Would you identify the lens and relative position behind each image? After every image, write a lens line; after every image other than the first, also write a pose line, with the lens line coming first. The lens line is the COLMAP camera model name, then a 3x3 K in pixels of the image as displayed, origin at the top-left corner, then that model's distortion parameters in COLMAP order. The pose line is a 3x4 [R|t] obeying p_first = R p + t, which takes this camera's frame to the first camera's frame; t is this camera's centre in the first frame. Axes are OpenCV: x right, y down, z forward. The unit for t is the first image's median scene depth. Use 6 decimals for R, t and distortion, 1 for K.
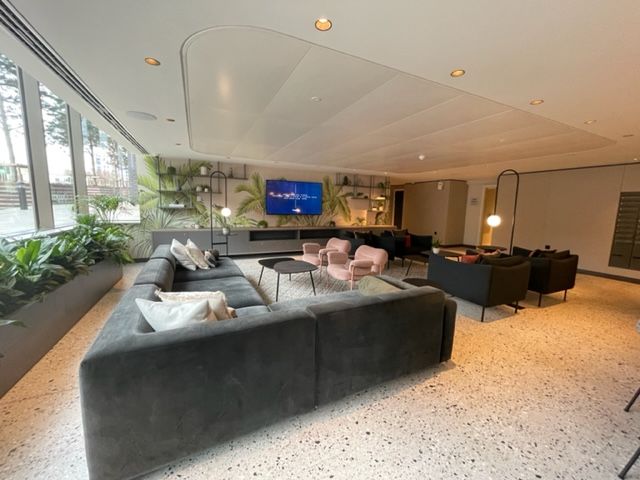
lens RADIAL K [[259.3, 0, 321.7], [0, 259.3, 238.9], [0, 0, 1]] dist [-0.001482, -0.000380]
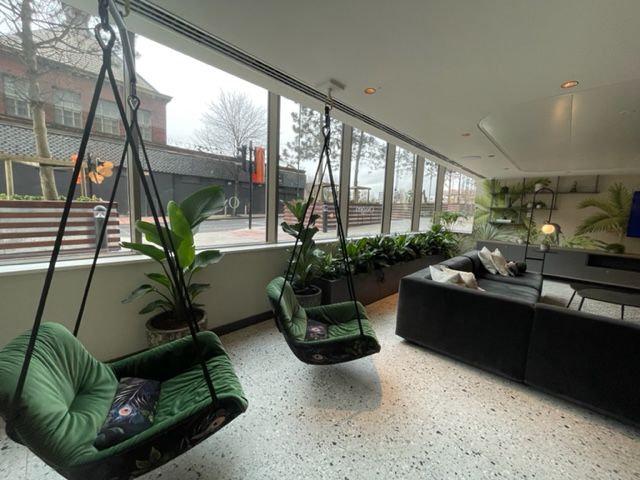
lens RADIAL K [[259.3, 0, 321.7], [0, 259.3, 238.9], [0, 0, 1]] dist [-0.001482, -0.000380]
pose [[0.359954, 0.097053, -0.927908, 0.201570], [-0.152828, 0.987274, 0.043977, 0.019329], [0.920368, 0.125980, 0.370205, -0.126304]]
